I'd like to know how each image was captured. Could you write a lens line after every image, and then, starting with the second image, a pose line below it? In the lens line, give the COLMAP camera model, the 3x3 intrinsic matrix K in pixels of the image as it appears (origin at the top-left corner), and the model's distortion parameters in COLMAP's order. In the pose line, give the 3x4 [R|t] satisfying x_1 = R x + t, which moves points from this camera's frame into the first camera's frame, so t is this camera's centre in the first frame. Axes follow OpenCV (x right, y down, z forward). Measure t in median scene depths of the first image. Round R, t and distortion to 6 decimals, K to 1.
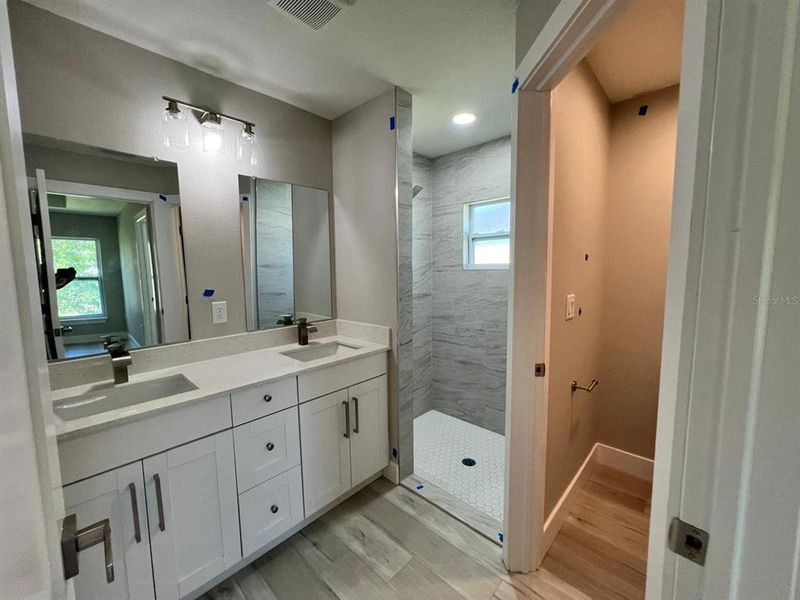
lens RADIAL K [[322.1, 0, 400.6], [0, 322.1, 297.6], [0, 0, 1]] dist [-0.000066, 0.000094]
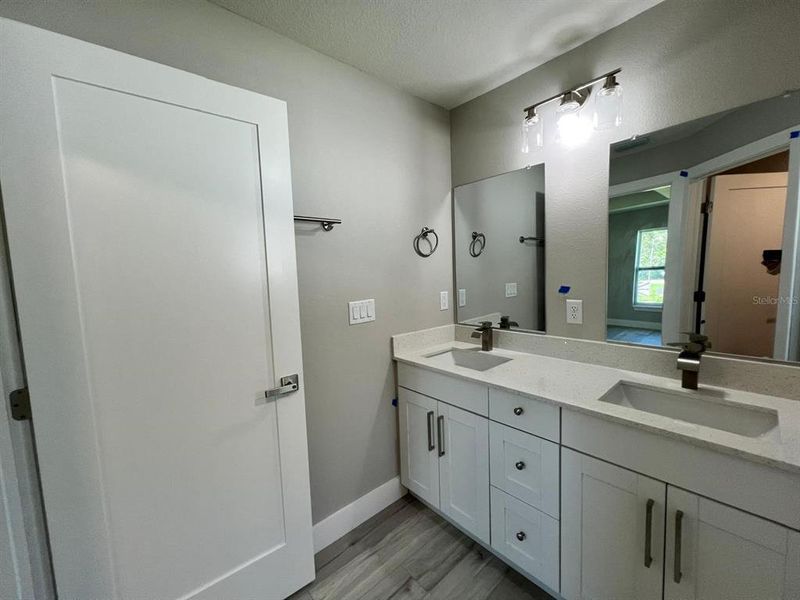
lens RADIAL K [[322.1, 0, 399.9], [0, 322.1, 297.9], [0, 0, 1]] dist [-0.000066, 0.000094]
pose [[-0.094507, 0.102144, -0.990270, 0.402351], [-0.054888, 0.992675, 0.107631, -0.067509], [0.994010, 0.064526, -0.088209, 0.619353]]
